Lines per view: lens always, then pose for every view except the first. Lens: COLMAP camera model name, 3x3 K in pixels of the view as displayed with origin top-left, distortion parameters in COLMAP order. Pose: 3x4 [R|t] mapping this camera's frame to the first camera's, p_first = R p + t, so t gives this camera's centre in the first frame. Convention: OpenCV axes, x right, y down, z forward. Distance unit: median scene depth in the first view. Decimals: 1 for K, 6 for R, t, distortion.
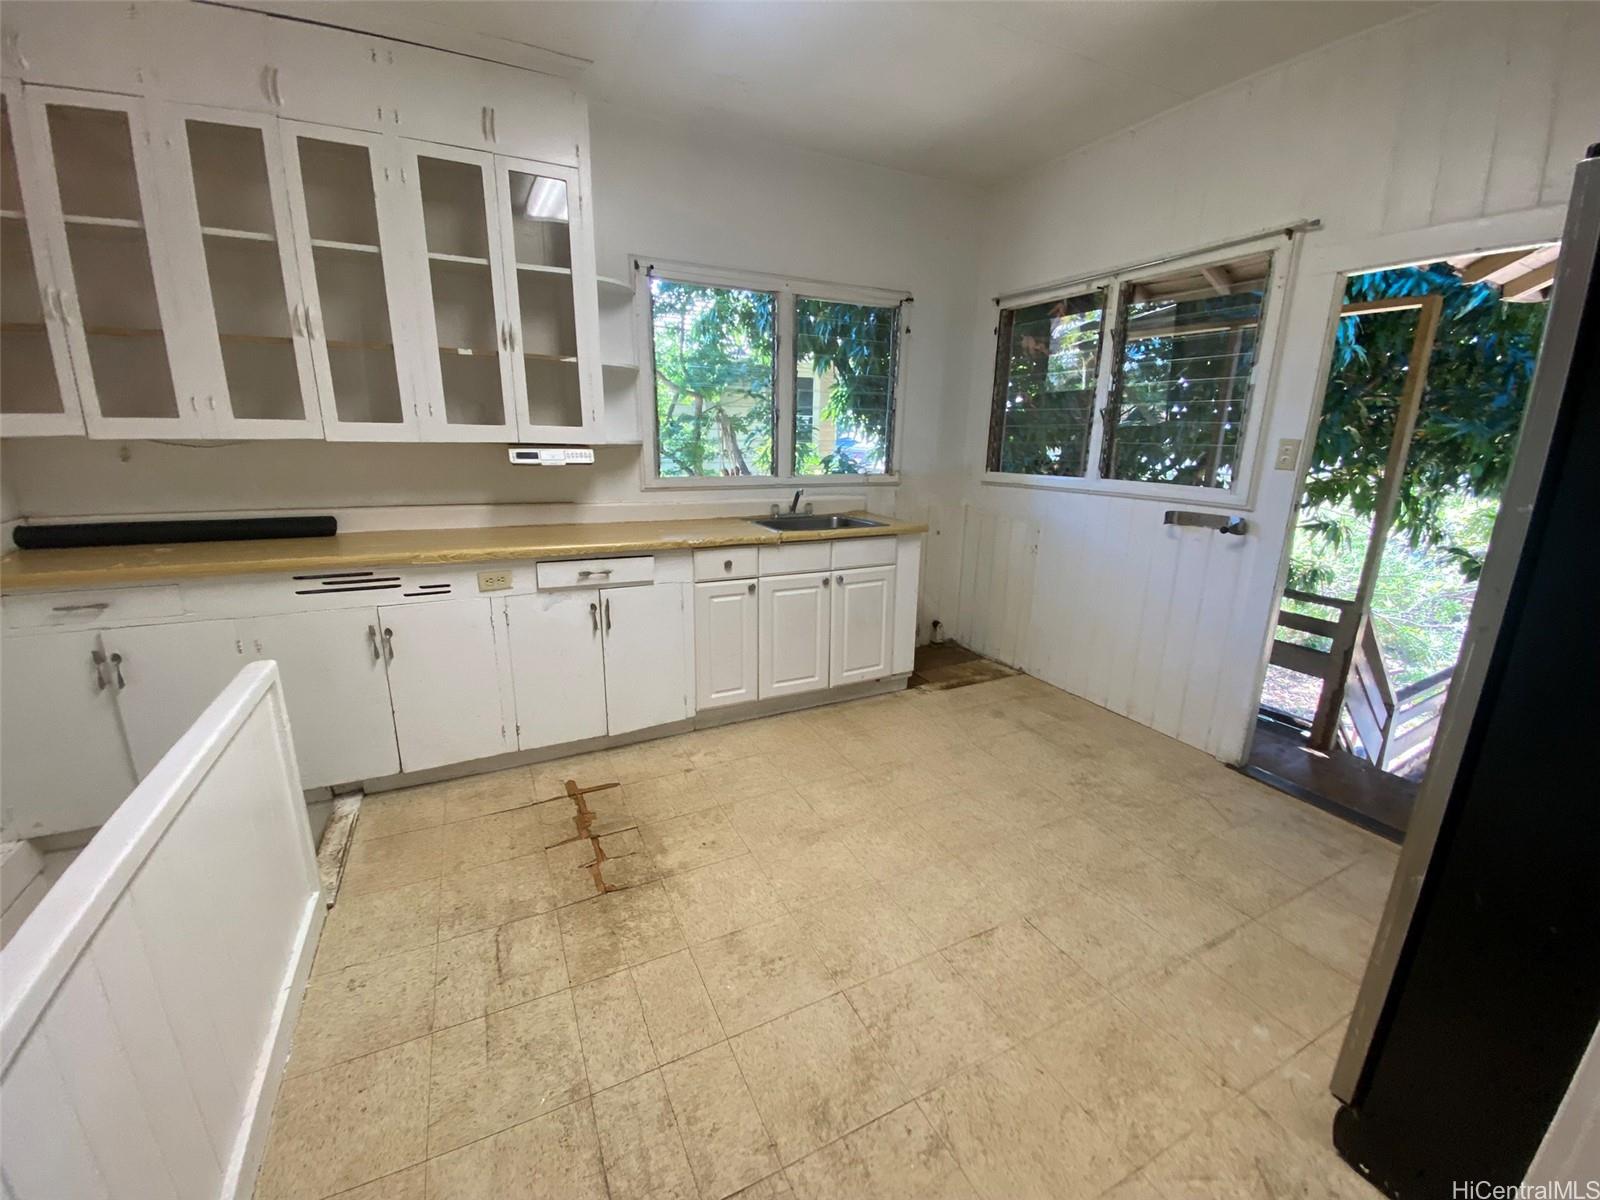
lens RADIAL K [[653.4, 0, 803.5], [0, 653.4, 598.2], [0, 0, 1]] dist [0.024578, -0.022042]
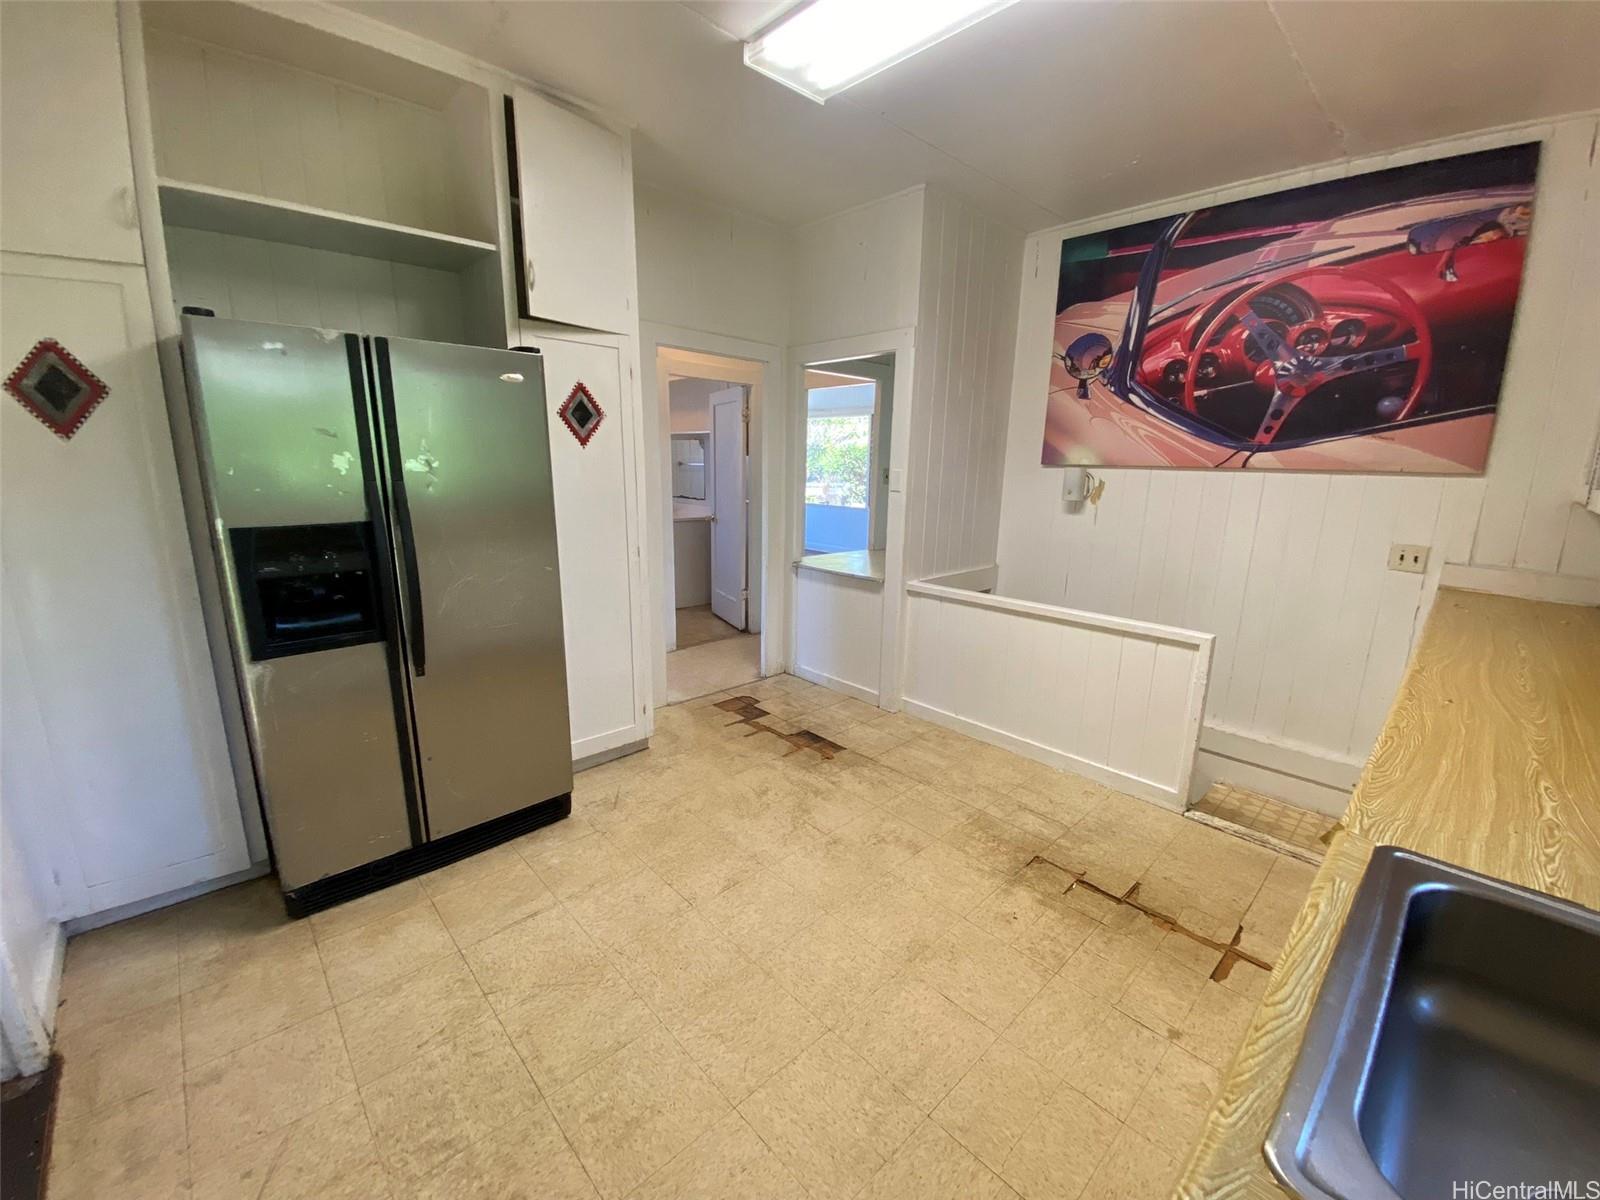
lens RADIAL K [[653.4, 0, 803.5], [0, 653.4, 598.2], [0, 0, 1]] dist [0.024578, -0.022042]
pose [[-0.958408, 0.027393, -0.284085, 0.447209], [-0.100025, 0.900011, 0.424234, -0.461293], [0.267301, 0.435005, -0.859838, 1.737897]]
